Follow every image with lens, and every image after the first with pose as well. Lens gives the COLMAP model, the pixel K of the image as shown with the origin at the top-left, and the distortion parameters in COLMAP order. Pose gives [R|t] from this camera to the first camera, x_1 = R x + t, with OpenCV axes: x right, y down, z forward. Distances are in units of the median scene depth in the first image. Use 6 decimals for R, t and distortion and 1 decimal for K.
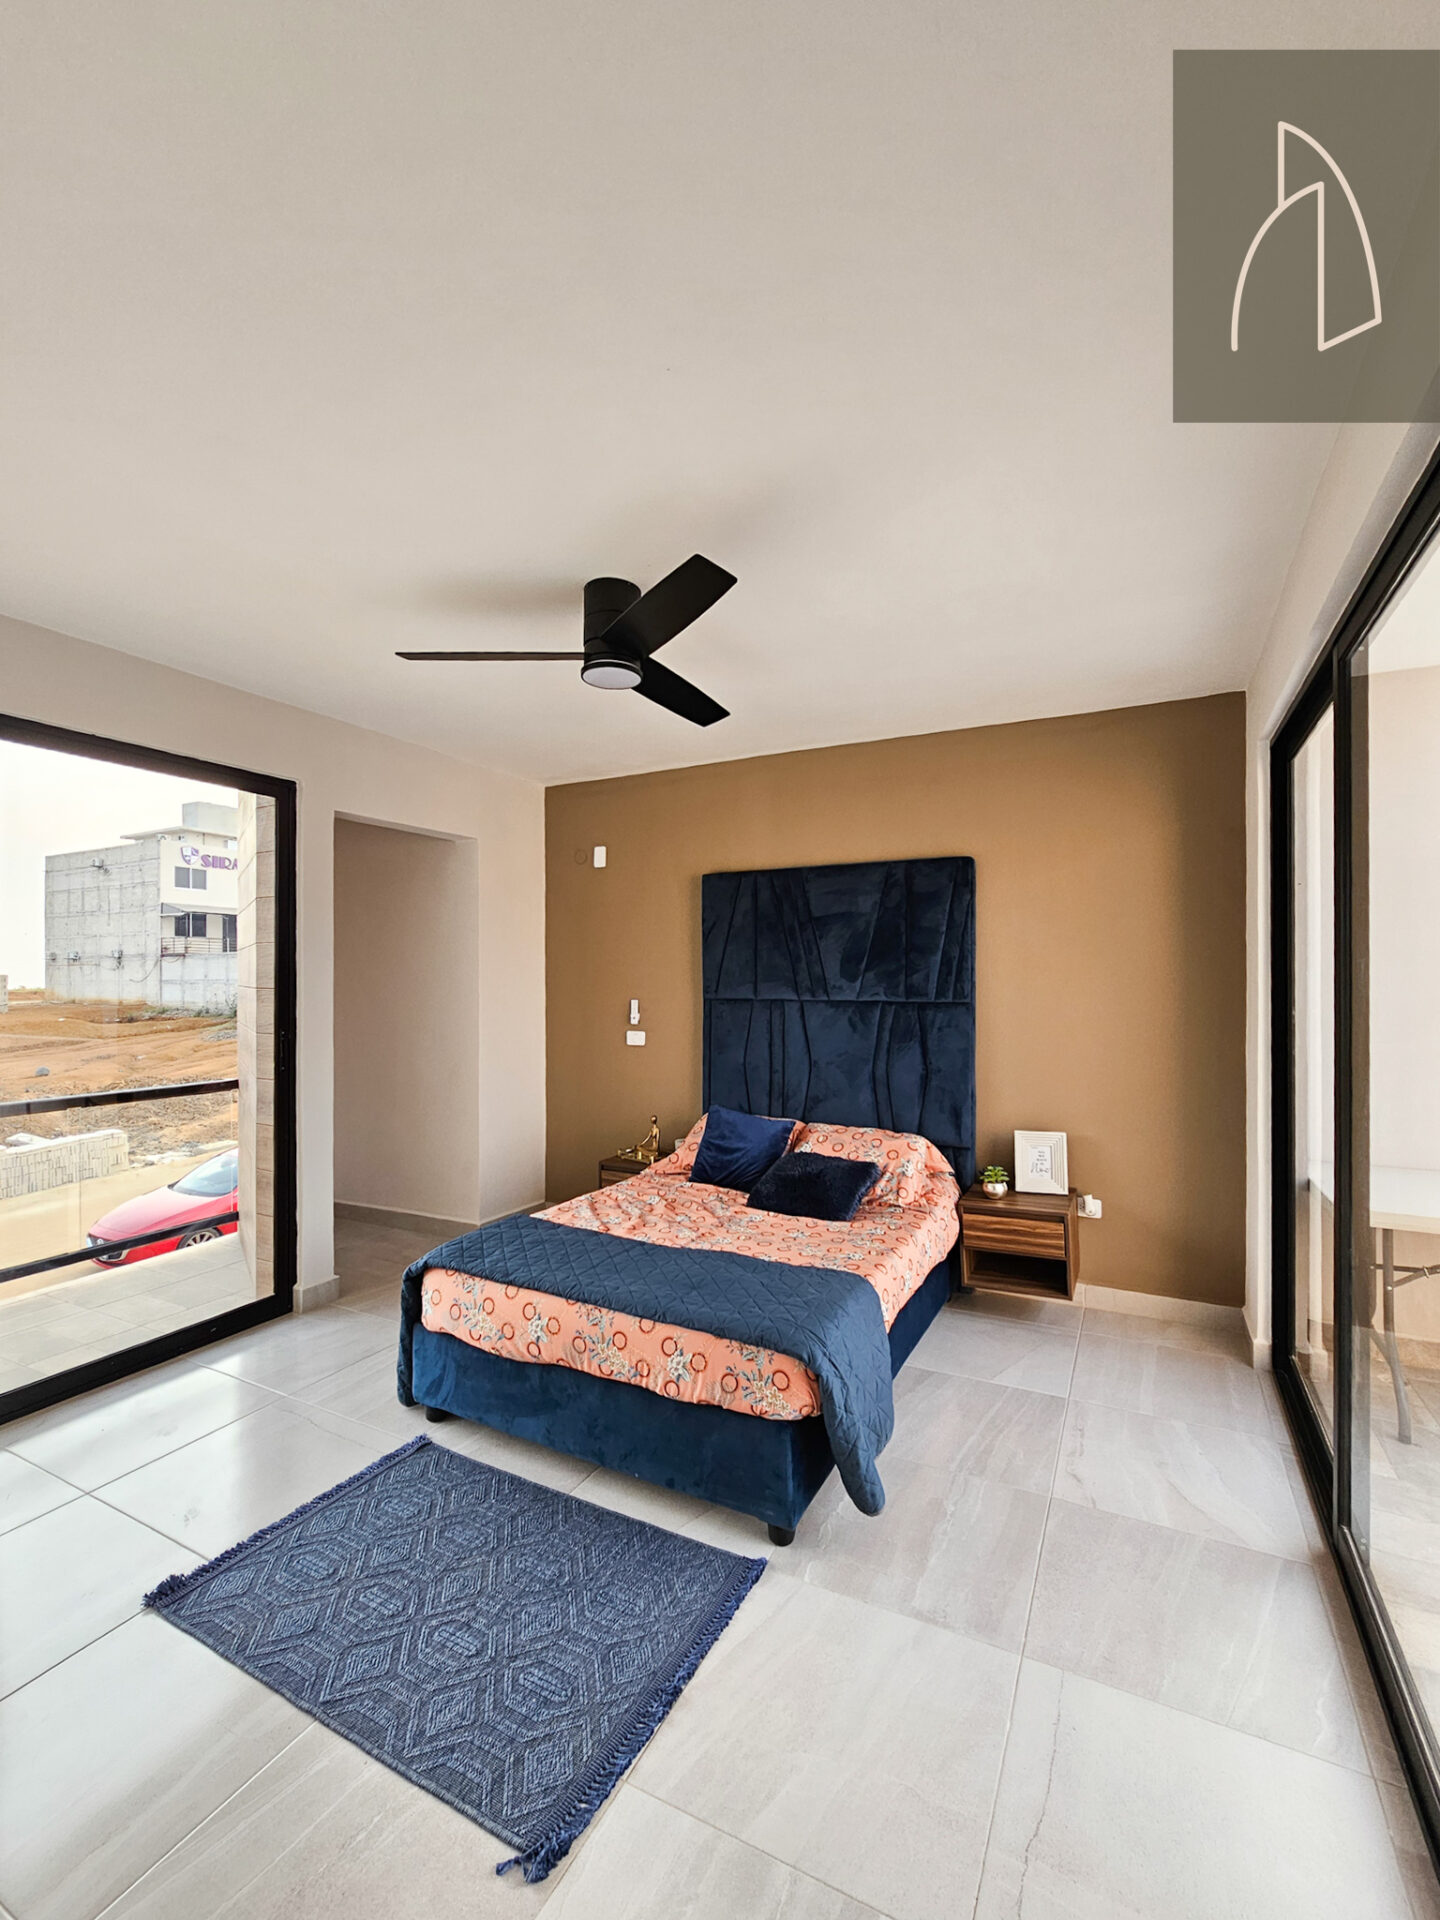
lens RADIAL K [[796.9, 0, 720.0], [0, 796.9, 960.0], [0, 0, 1]] dist [-0.001089, -0.000164]
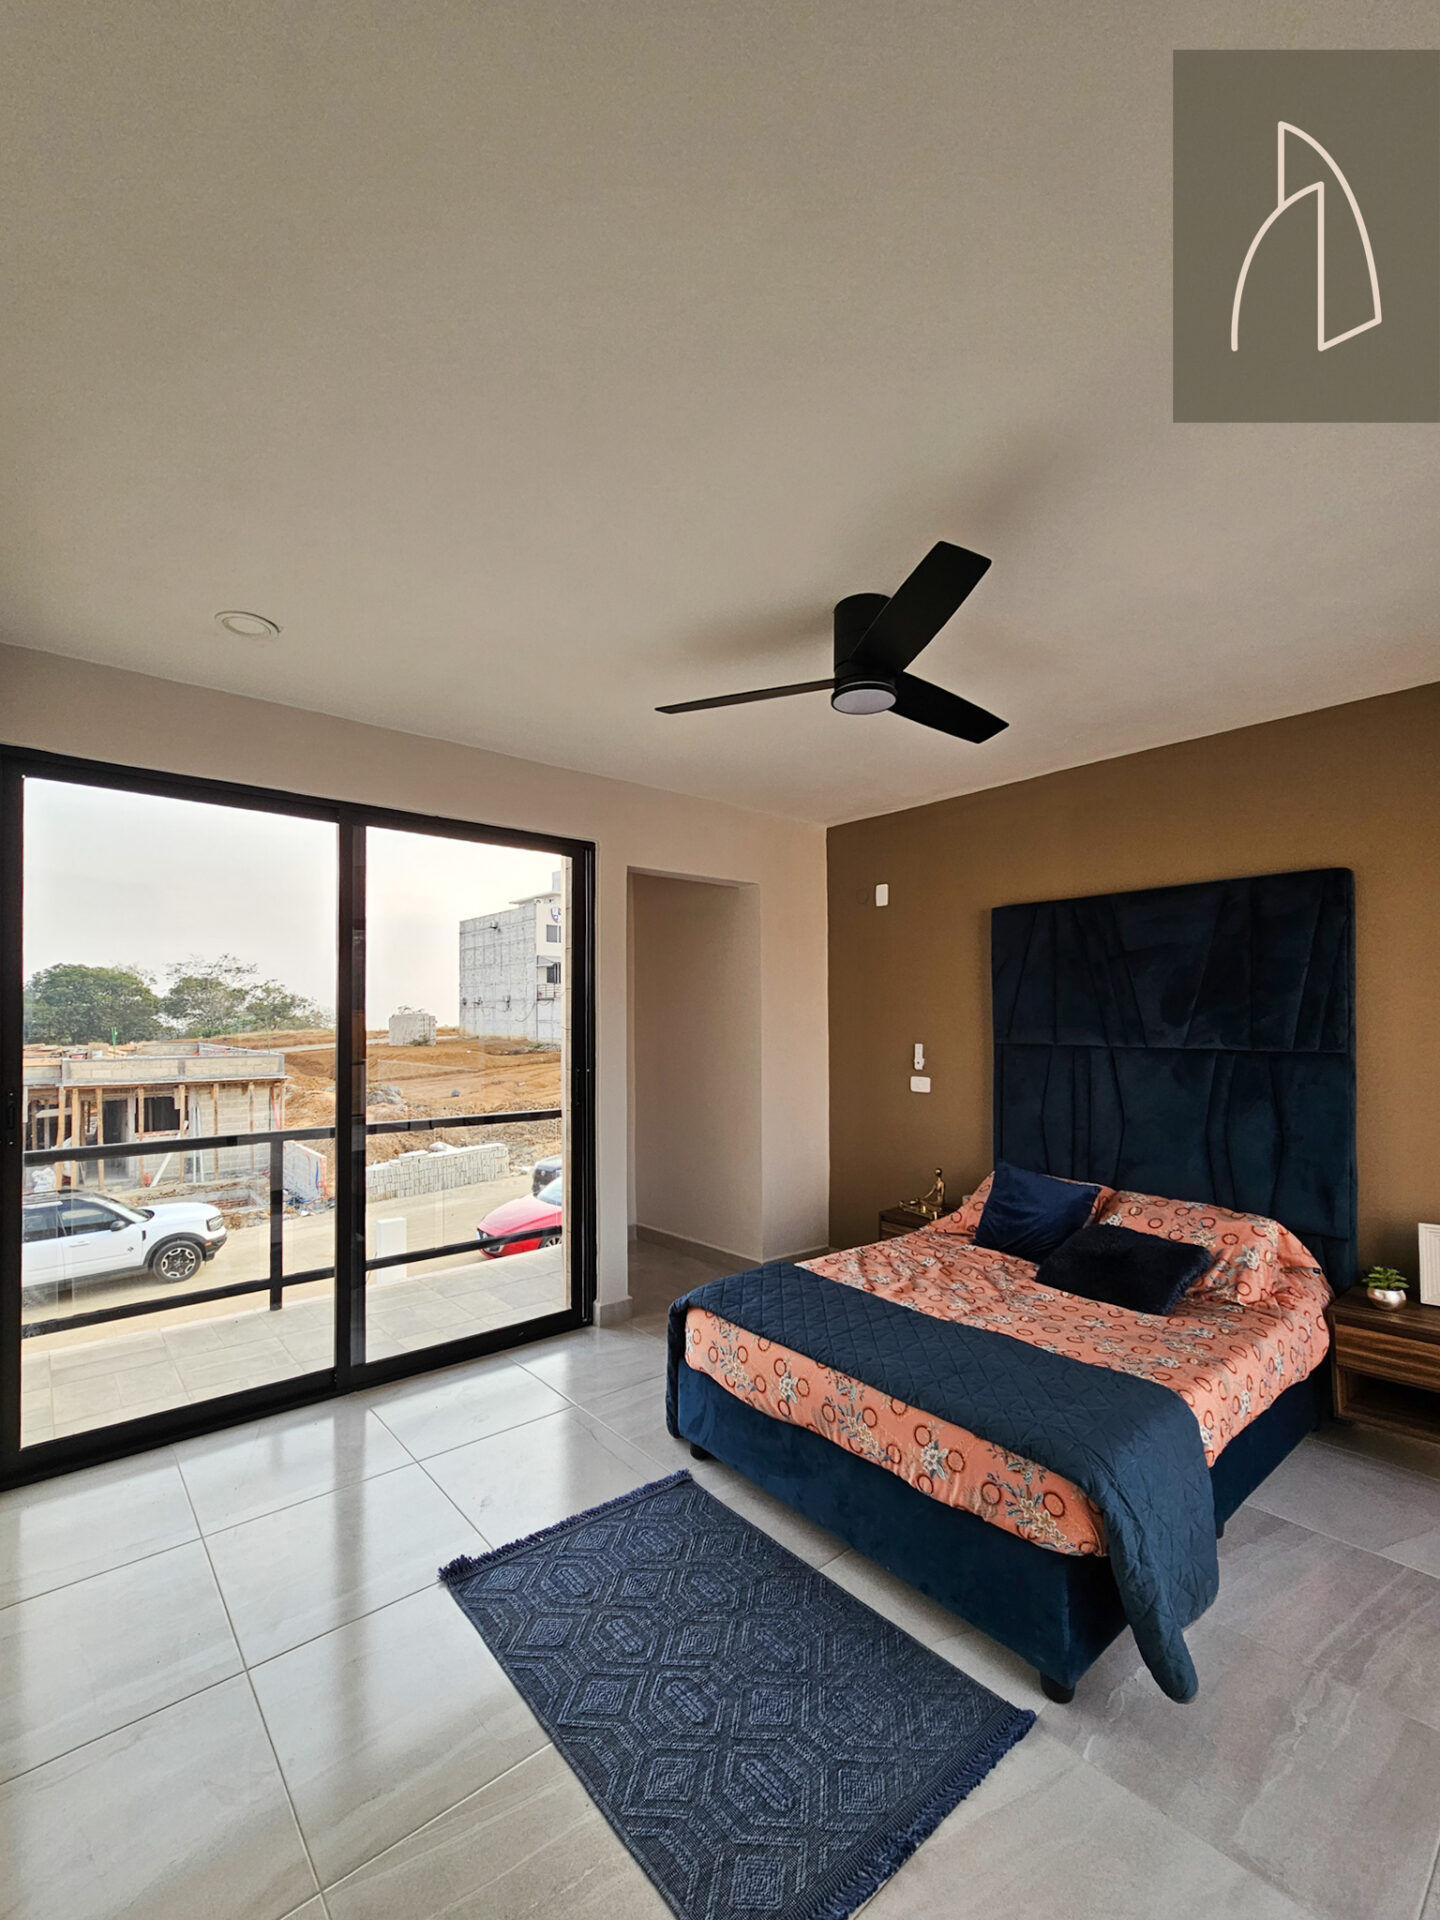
lens RADIAL K [[790.6, 0, 722.4], [0, 790.6, 999.7], [0, 0, 1]] dist [-0.002715, -0.000132]
pose [[0.928116, -0.007208, -0.372221, 0.041385], [0.006551, 0.999974, -0.003031, -0.001860], [0.372233, 0.000375, 0.928139, 0.063035]]
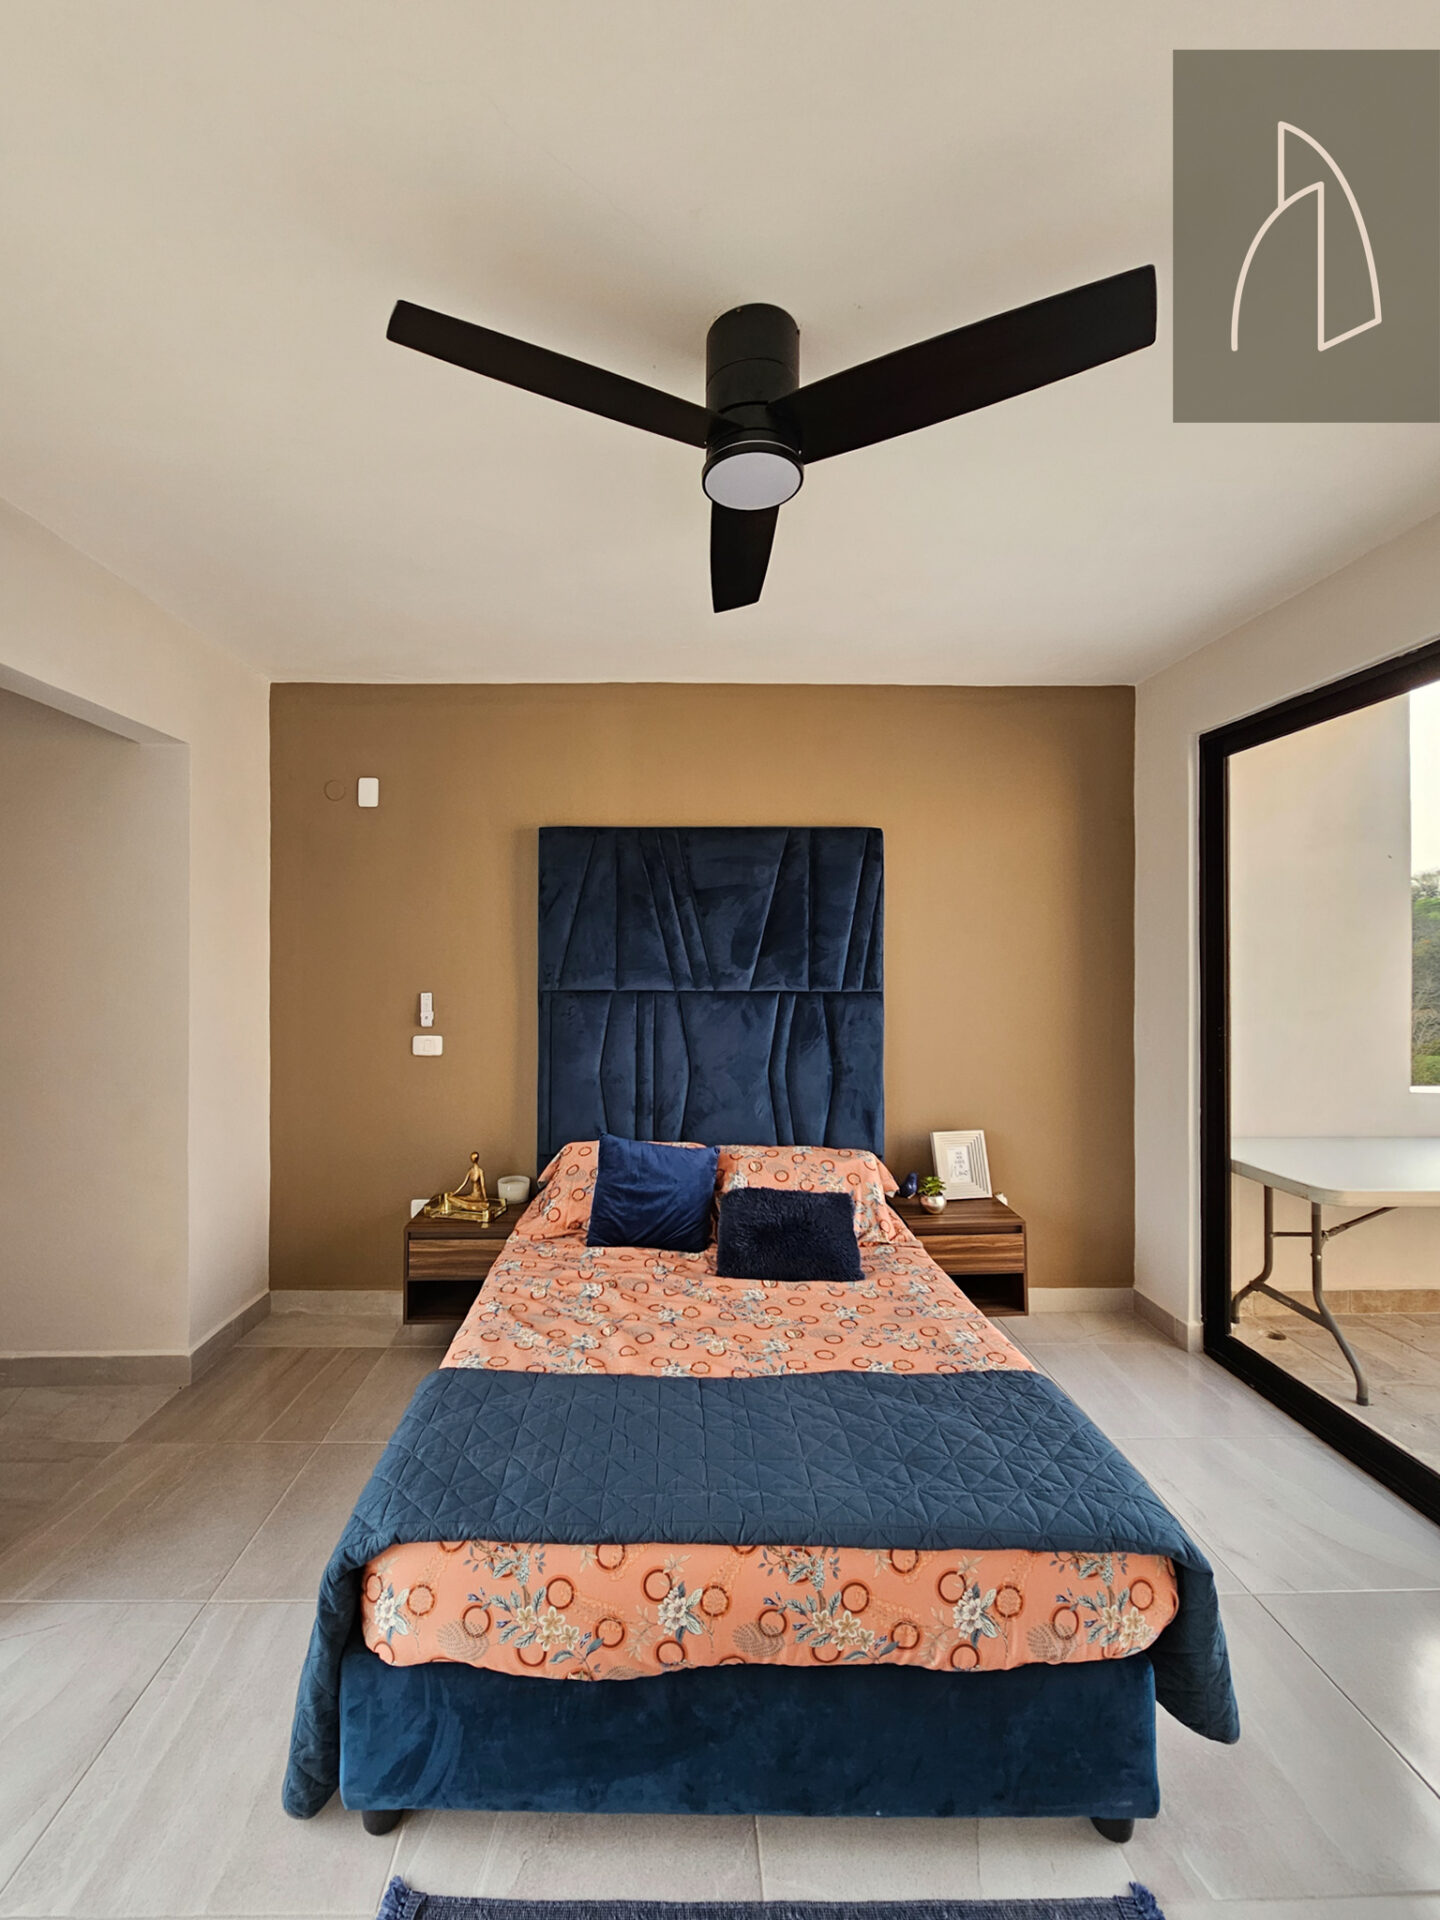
lens RADIAL K [[803.6, 0, 693.9], [0, 803.6, 939.4], [0, 0, 1]] dist [-0.001818, -0.000081]
pose [[0.888226, 0.011321, 0.459268, -0.355743], [-0.014058, 0.999898, 0.002541, -0.006144], [-0.459192, -0.008713, 0.888294, 0.371138]]
